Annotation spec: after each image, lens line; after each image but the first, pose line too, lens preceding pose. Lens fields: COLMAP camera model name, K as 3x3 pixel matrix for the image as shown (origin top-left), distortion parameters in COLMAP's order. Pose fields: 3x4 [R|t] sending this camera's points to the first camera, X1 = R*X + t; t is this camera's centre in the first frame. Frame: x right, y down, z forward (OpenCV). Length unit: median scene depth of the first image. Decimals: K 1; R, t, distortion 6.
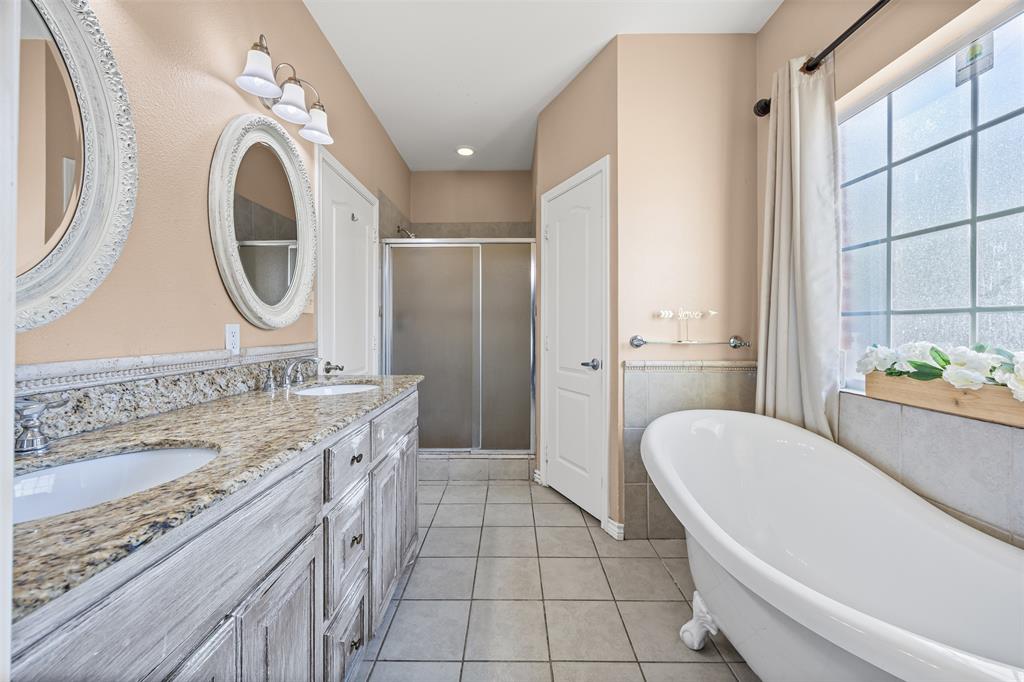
lens RADIAL K [[390.6, 0, 512.0], [0, 390.6, 341.0], [0, 0, 1]] dist [-0.022531, 0.000037]
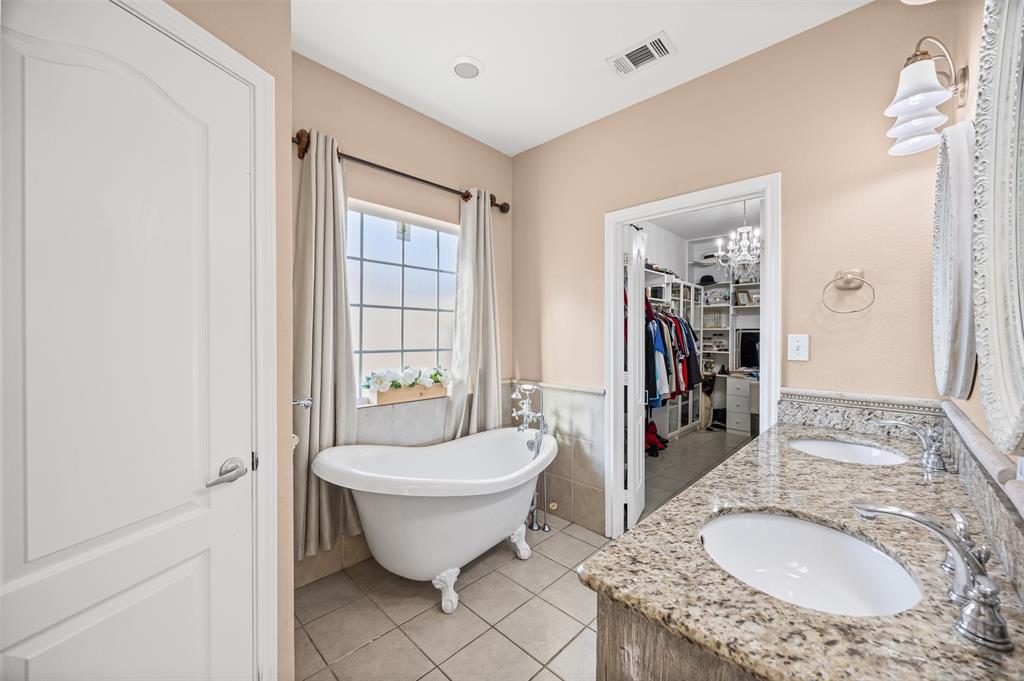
lens RADIAL K [[390.6, 0, 512.0], [0, 390.6, 340.5], [0, 0, 1]] dist [-0.022531, 0.000037]
pose [[-0.725575, -0.010424, 0.688064, -0.709005], [0.025950, 0.998760, 0.042495, -0.217450], [-0.687654, 0.048689, -0.724405, 2.171499]]
